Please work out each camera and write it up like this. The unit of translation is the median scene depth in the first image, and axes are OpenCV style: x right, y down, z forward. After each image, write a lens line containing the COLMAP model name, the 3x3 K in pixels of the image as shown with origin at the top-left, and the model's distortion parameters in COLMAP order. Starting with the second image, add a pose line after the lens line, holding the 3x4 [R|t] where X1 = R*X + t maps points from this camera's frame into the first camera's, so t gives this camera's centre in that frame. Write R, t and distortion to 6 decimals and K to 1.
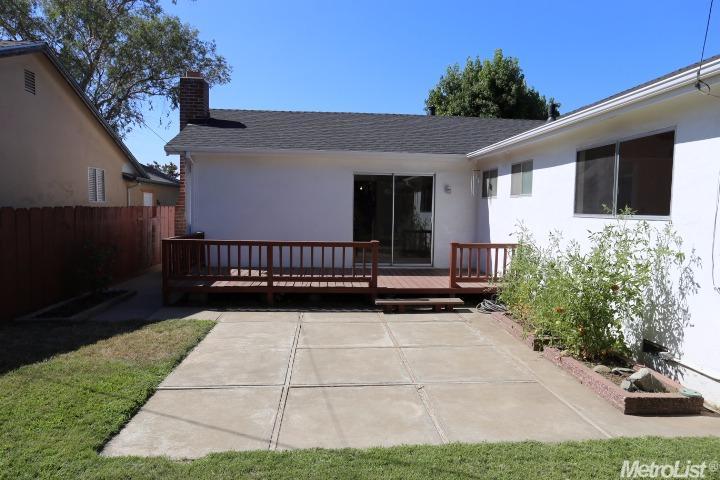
lens RADIAL K [[465.2, 0, 359.3], [0, 465.2, 240.5], [0, 0, 1]] dist [-0.021837, -0.001313]
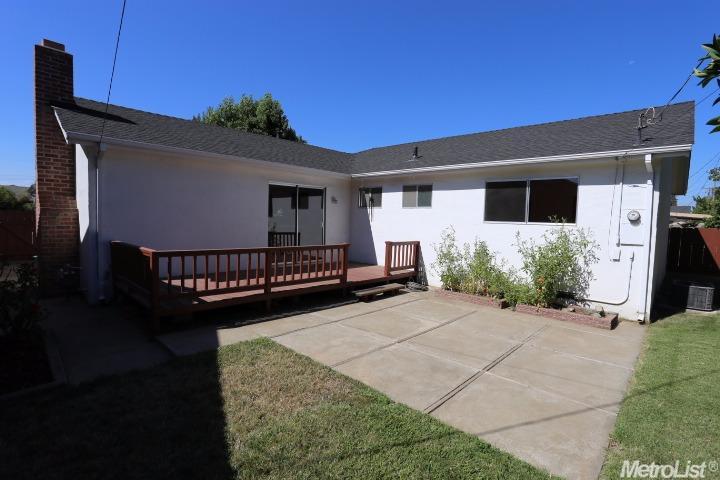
lens RADIAL K [[348.3, 0, 361.3], [0, 348.3, 240.0], [0, 0, 1]] dist [-0.048981, 0.006021]
pose [[0.745411, -0.034716, 0.665701, -0.550361], [0.030757, 0.999371, 0.017677, -0.022063], [-0.665896, 0.007299, 0.746009, 0.327347]]
